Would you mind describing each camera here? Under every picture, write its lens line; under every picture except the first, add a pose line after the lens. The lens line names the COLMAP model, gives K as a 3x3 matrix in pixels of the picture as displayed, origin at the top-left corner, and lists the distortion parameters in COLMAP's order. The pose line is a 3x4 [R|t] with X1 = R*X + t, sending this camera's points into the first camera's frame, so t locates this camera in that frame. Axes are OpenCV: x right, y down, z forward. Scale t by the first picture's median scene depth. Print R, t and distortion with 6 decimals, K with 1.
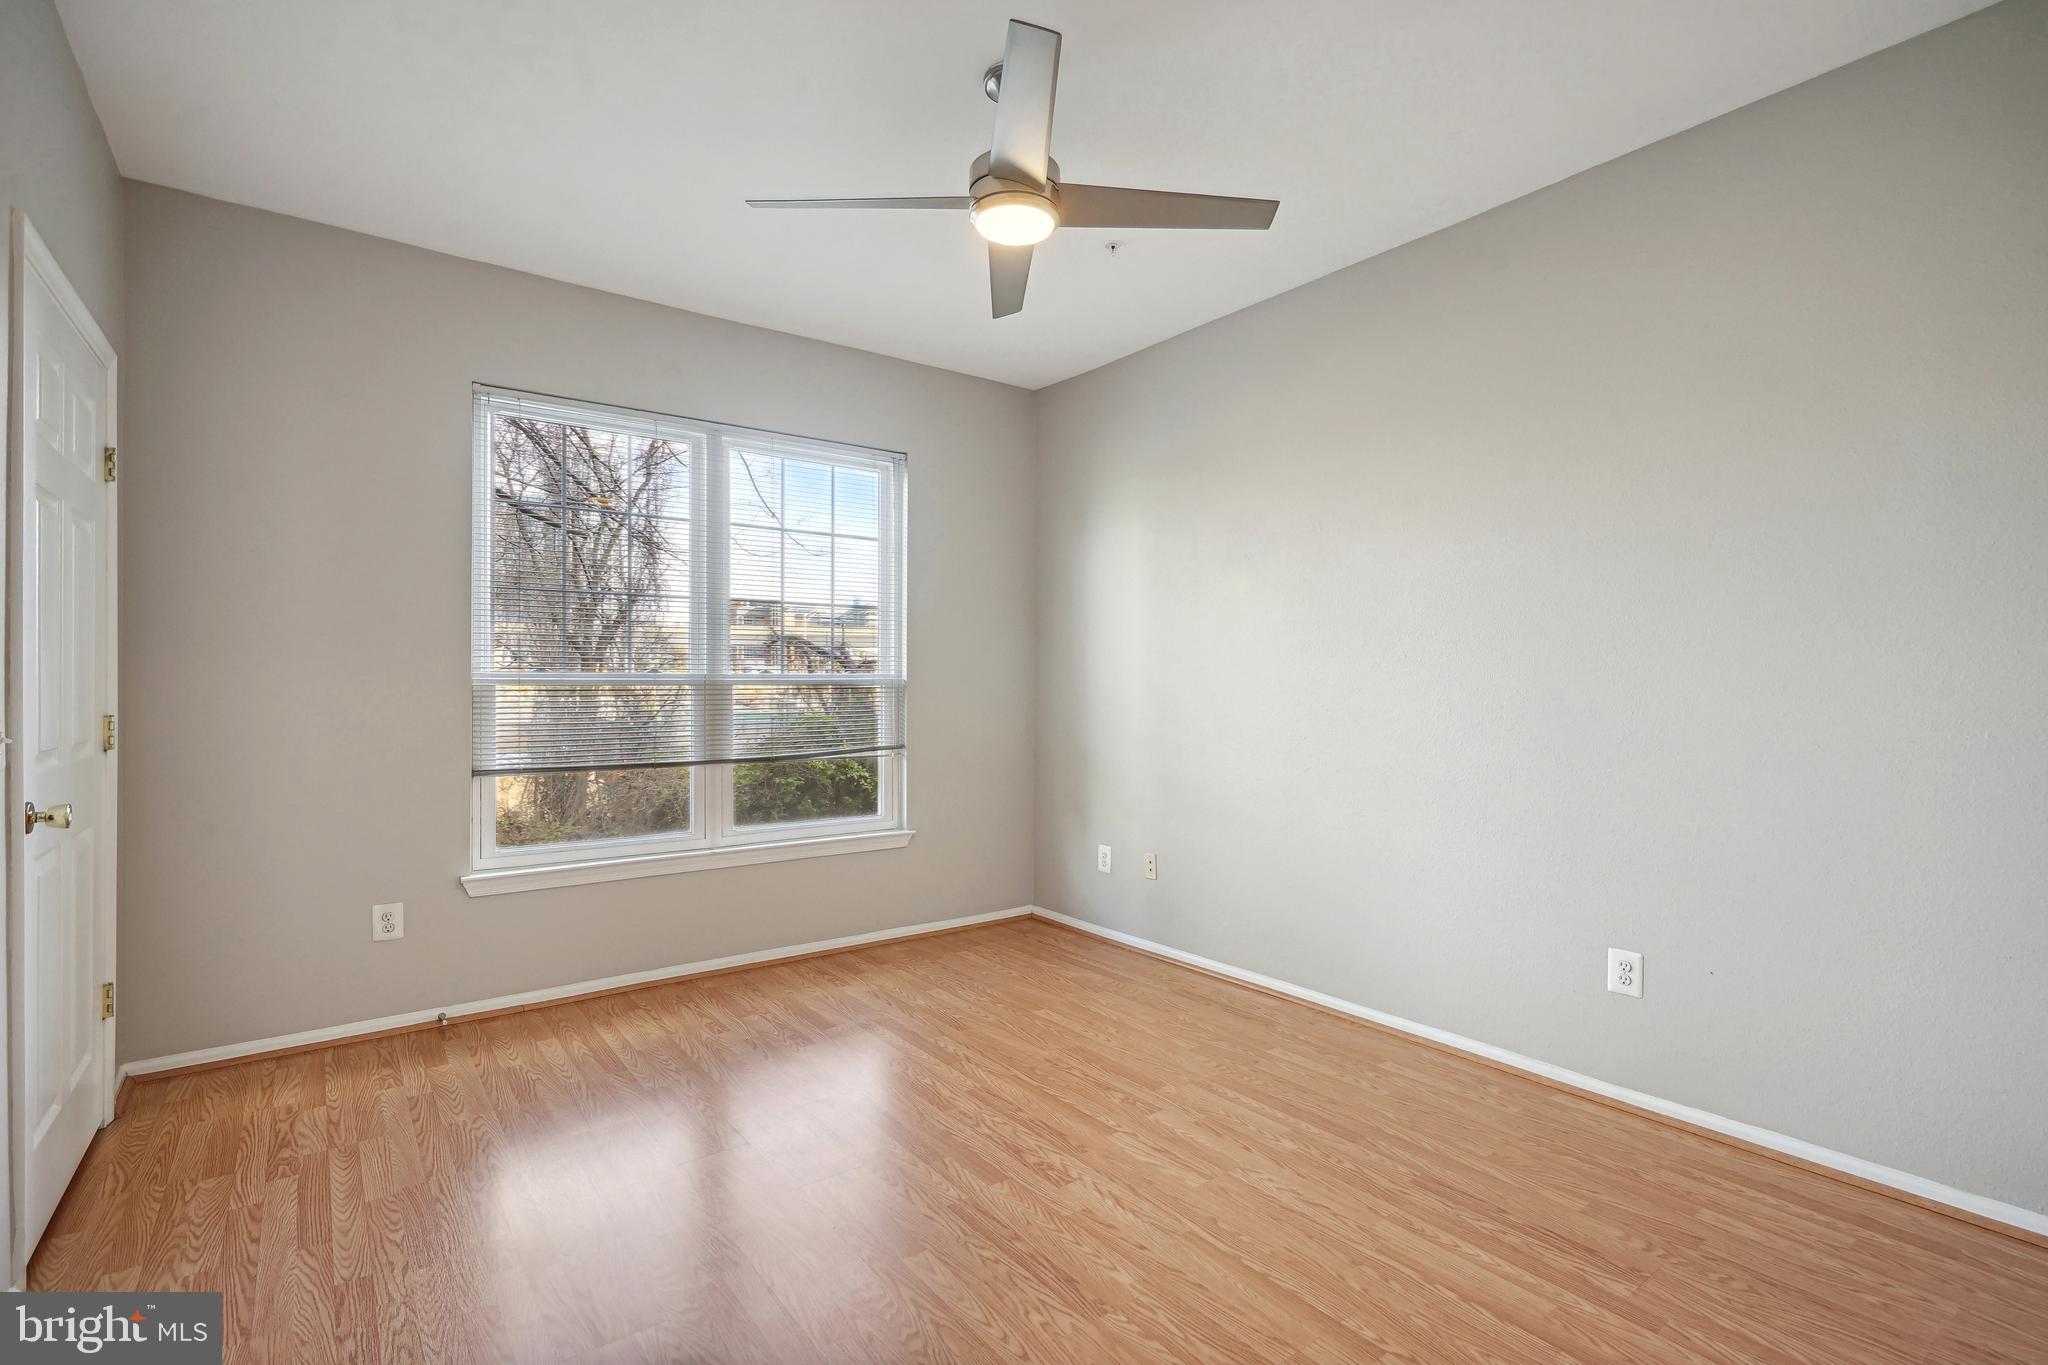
lens RADIAL K [[963.6, 0, 1013.4], [0, 963.6, 682.1], [0, 0, 1]] dist [-0.000014, -0.000048]
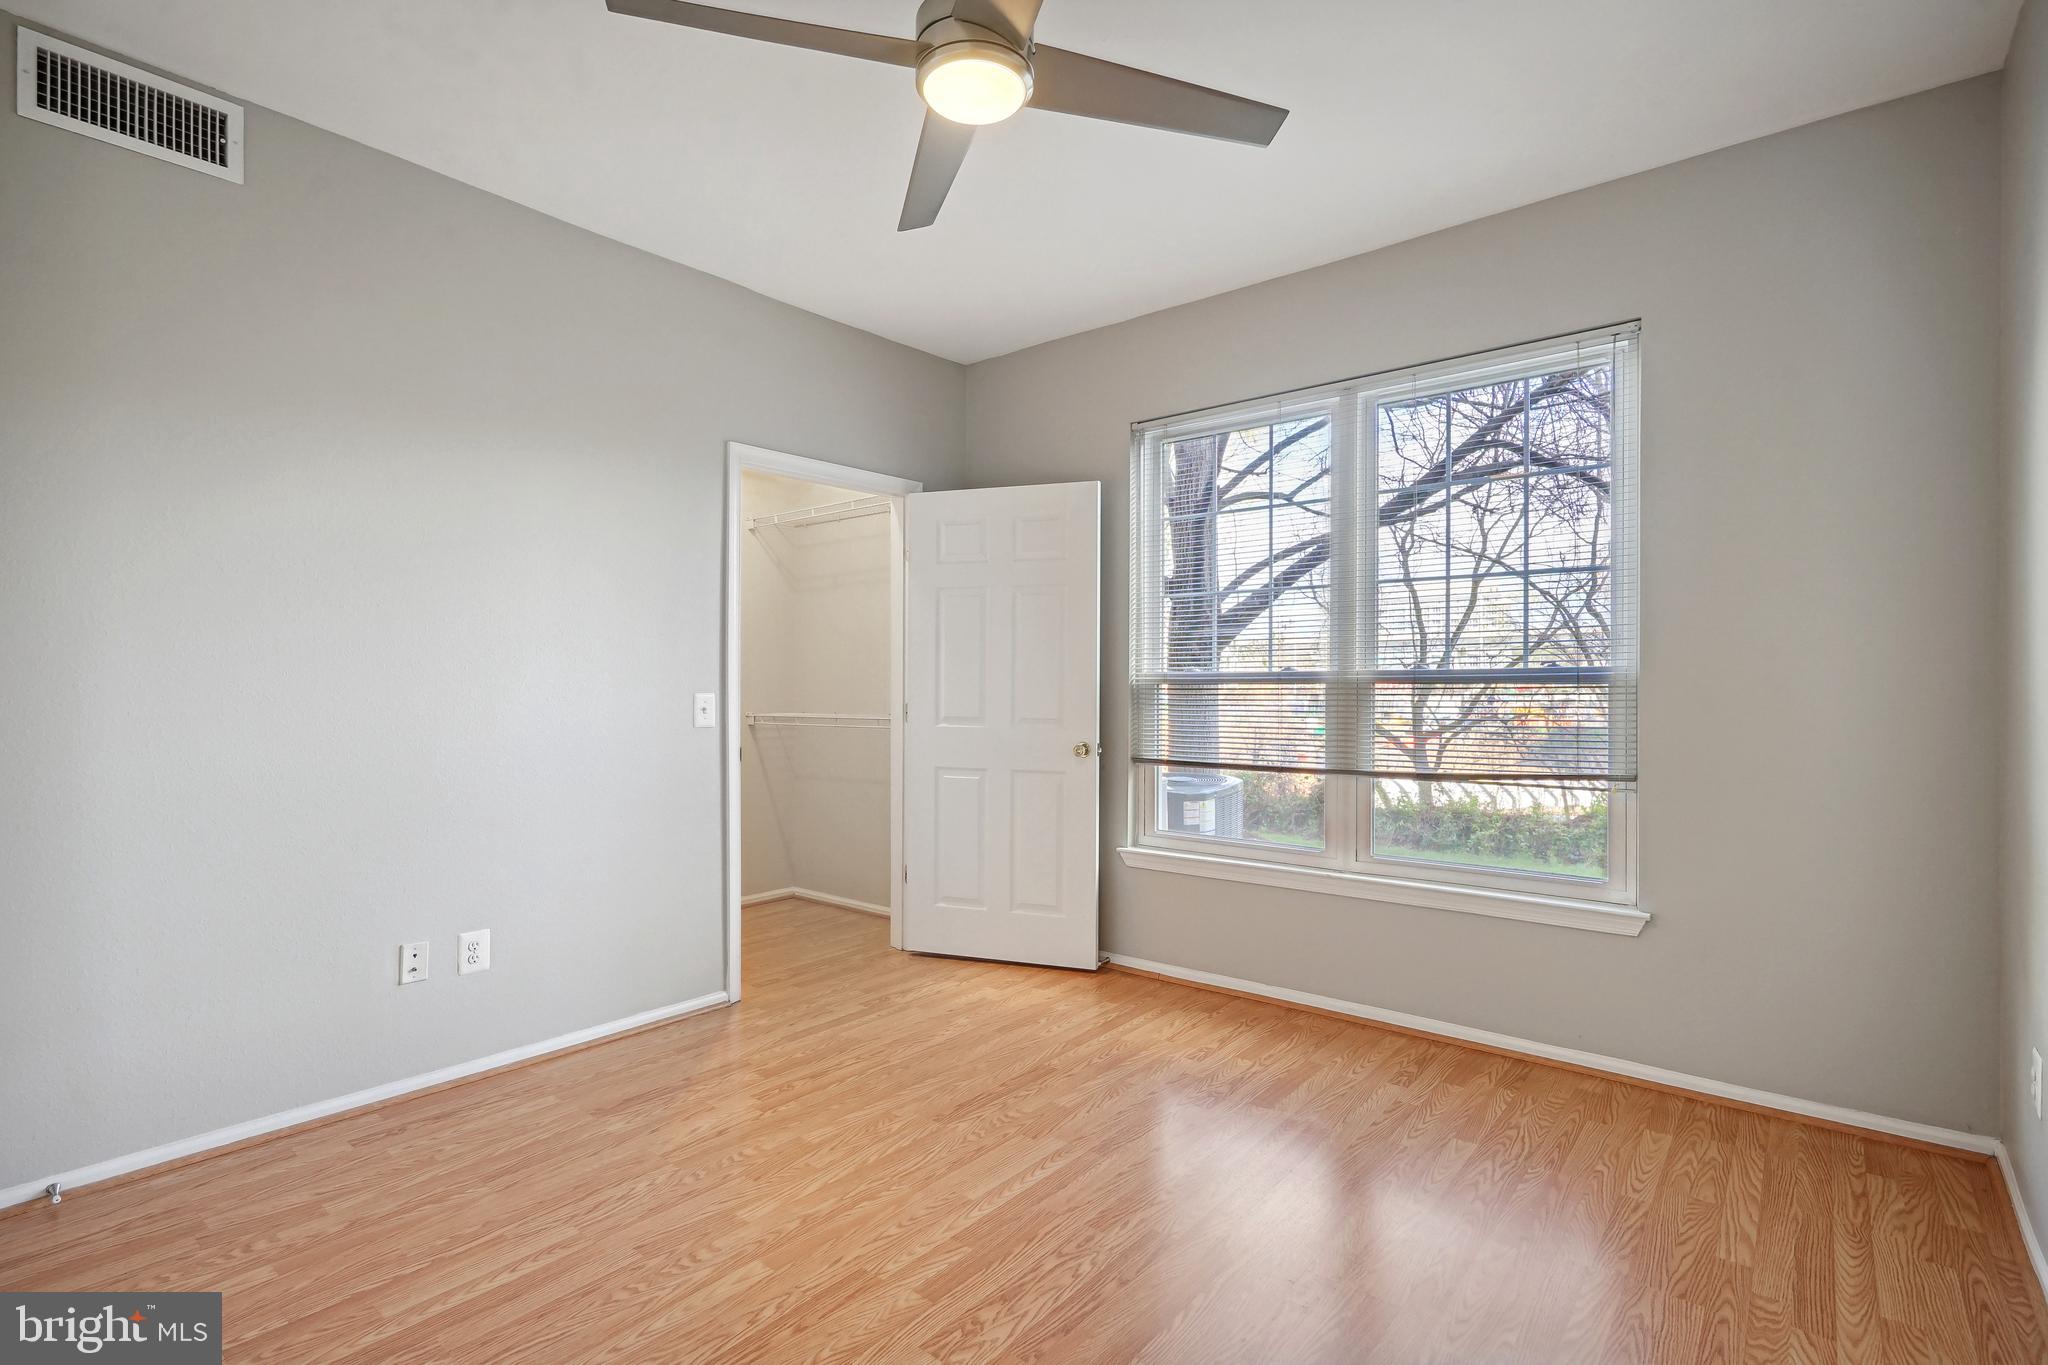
lens RADIAL K [[963.6, 0, 1013.4], [0, 963.6, 682.1], [0, 0, 1]] dist [-0.000014, -0.000048]
pose [[0.242723, 0.001131, -0.970095, 0.505153], [0.003782, 0.999991, 0.002112, 0.000005], [0.970088, -0.004182, 0.242716, 0.560881]]
